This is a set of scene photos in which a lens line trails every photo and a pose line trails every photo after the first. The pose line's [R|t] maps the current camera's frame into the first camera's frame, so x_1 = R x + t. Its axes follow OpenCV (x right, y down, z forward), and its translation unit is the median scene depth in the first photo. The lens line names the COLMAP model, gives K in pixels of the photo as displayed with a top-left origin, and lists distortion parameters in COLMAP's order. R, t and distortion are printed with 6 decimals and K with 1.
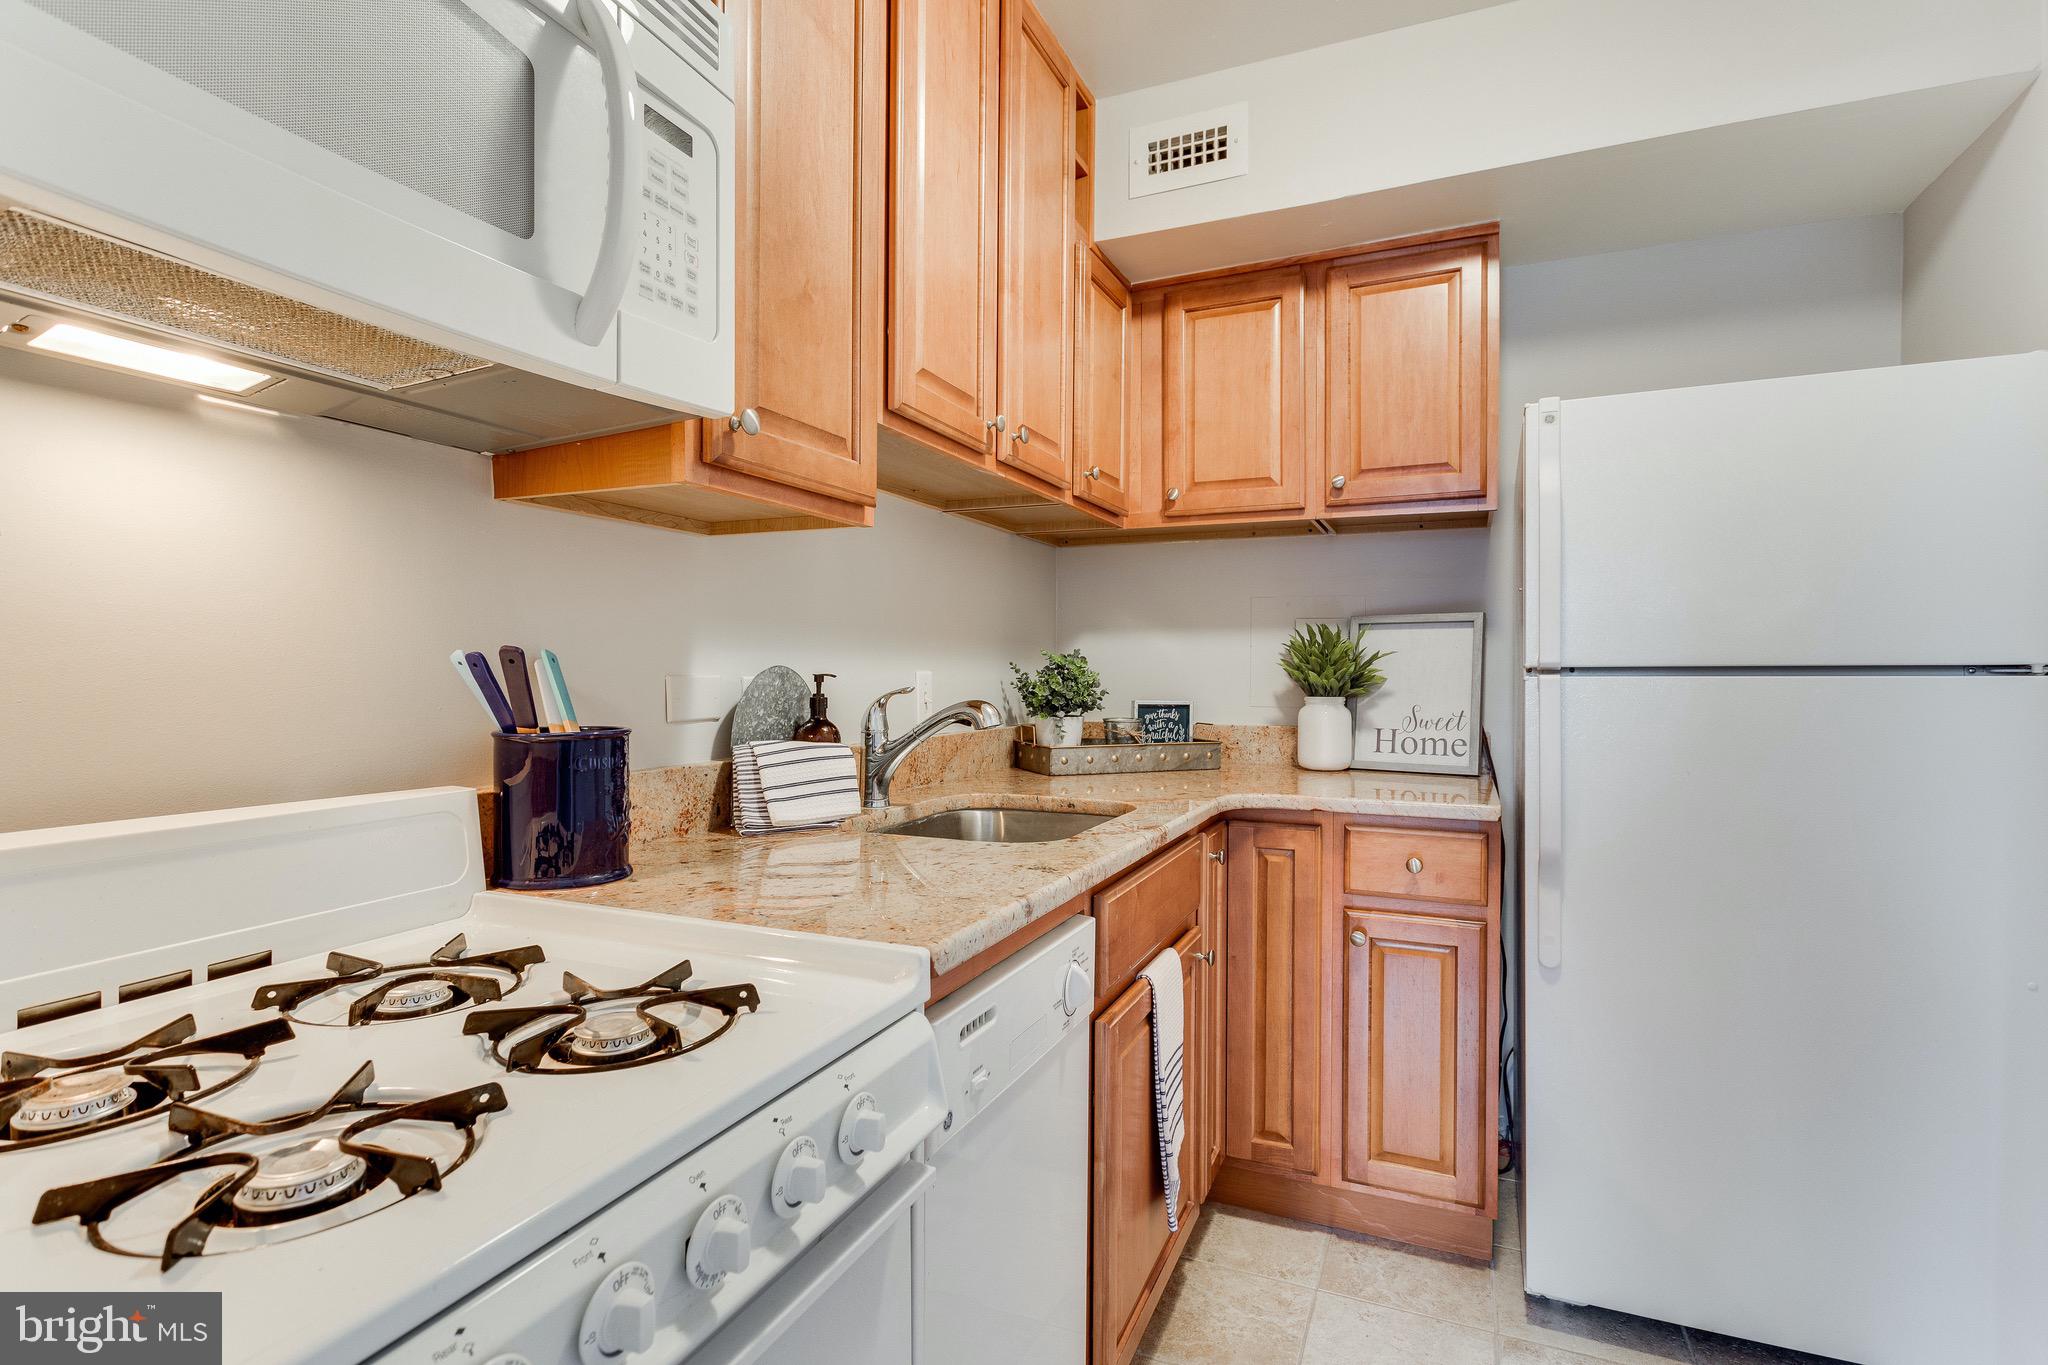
lens RADIAL K [[985.3, 0, 1027.0], [0, 985.3, 676.8], [0, 0, 1]] dist [0.004109, -0.001208]
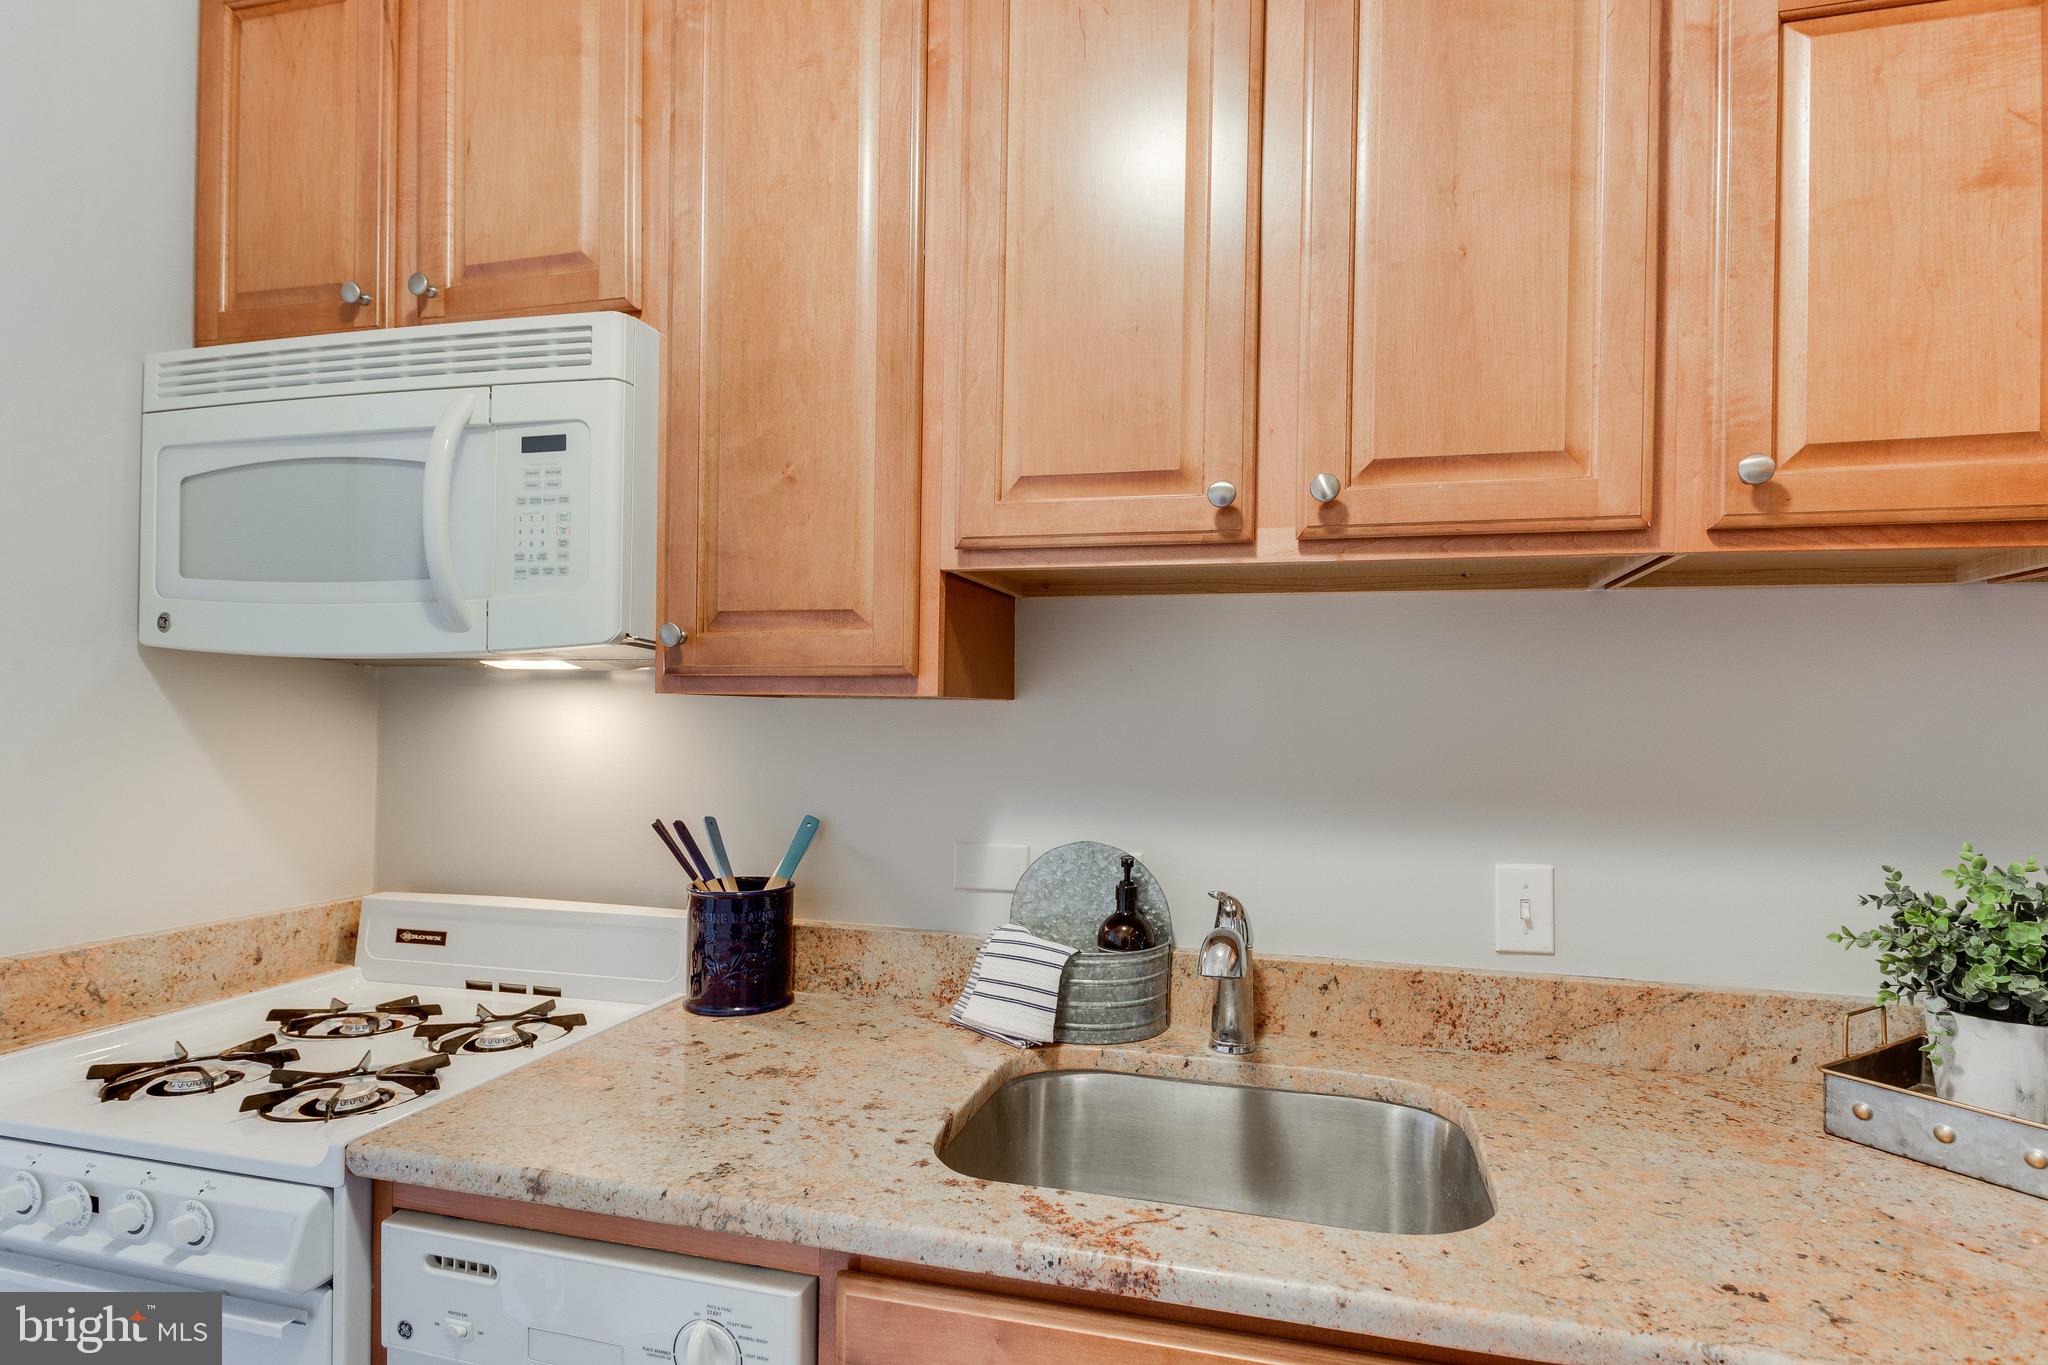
lens RADIAL K [[999.2, 0, 1067.5], [0, 999.2, 715.6], [0, 0, 1]] dist [0.001231, -0.000539]
pose [[0.175005, -0.003644, -0.984561, 0.479964], [-0.025369, 0.999644, -0.008209, -0.090303], [0.984241, 0.026414, 0.174851, 0.661570]]
